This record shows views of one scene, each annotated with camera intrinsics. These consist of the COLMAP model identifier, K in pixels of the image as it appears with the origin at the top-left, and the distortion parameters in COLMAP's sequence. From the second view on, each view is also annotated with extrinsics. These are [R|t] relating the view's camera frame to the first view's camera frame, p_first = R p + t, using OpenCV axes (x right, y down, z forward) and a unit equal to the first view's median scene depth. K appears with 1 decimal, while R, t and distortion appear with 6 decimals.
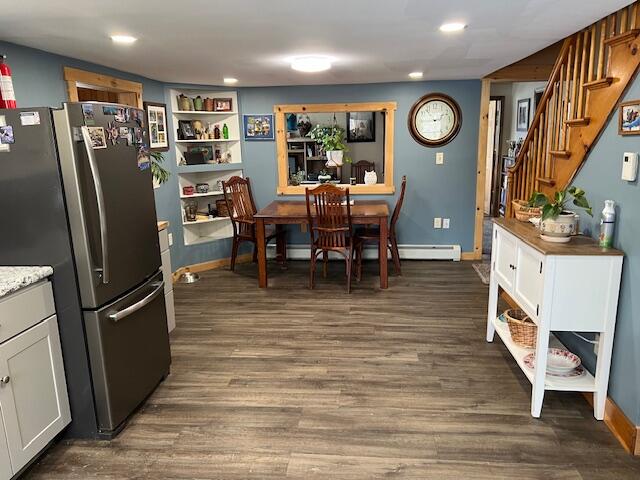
lens RADIAL K [[482.9, 0, 326.3], [0, 482.9, 236.5], [0, 0, 1]] dist [0.072981, -0.080081]
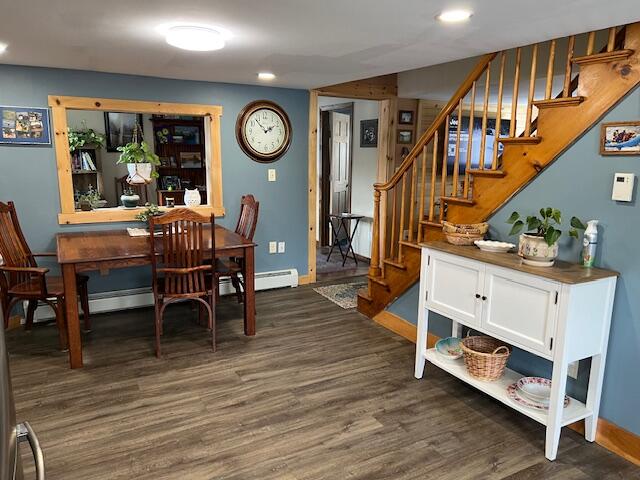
lens RADIAL K [[482.9, 0, 328.1], [0, 482.9, 241.7], [0, 0, 1]] dist [0.072981, -0.080081]
pose [[0.820809, -0.074984, 0.566259, -0.253179], [0.084675, 0.996366, 0.009199, -0.051002], [-0.564891, 0.040398, 0.824176, 0.290522]]
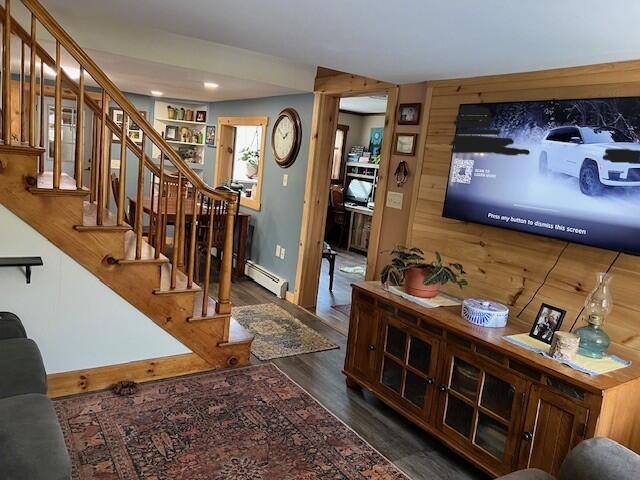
lens RADIAL K [[482.9, 0, 314.7], [0, 482.9, 240.6], [0, 0, 1]] dist [0.072981, -0.080081]
pose [[0.611052, 0.217926, -0.761002, 1.286284], [-0.276543, 0.959554, 0.052732, -0.151924], [0.741714, 0.178228, 0.646603, 0.634913]]
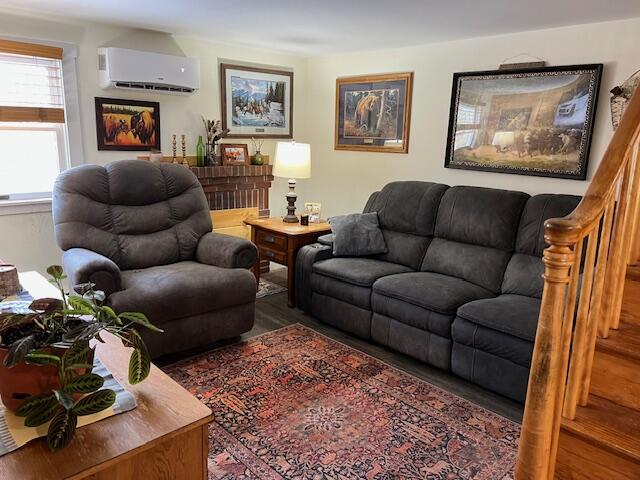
lens RADIAL K [[482.9, 0, 317.5], [0, 482.9, 242.5], [0, 0, 1]] dist [0.072981, -0.080081]
pose [[-0.751058, -0.139658, 0.645296, 0.536822], [0.130726, 0.926567, 0.352683, -0.256351], [-0.647165, 0.349242, -0.677649, 1.301686]]
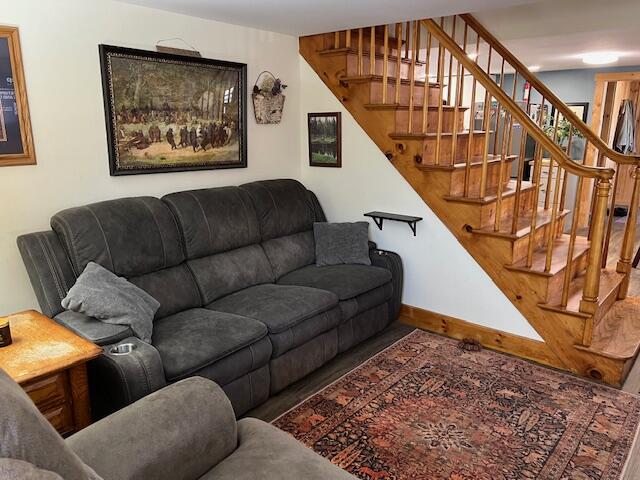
lens RADIAL K [[482.9, 0, 319.5], [0, 482.9, 240.7], [0, 0, 1]] dist [0.072981, -0.080081]
pose [[-0.584341, 0.221282, -0.780756, 1.348231], [-0.152606, 0.914976, 0.373537, -0.244862], [0.797030, 0.337421, -0.500889, 1.065667]]
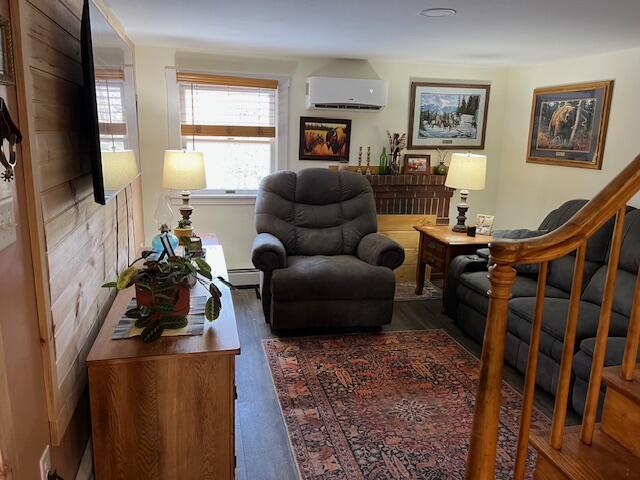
lens RADIAL K [[482.9, 0, 313.4], [0, 482.9, 239.3], [0, 0, 1]] dist [0.072981, -0.080081]
pose [[-0.307864, -0.190594, 0.932144, 0.367636], [0.177291, 0.951077, 0.253021, -0.249570], [-0.934766, 0.243157, -0.259012, 1.203931]]
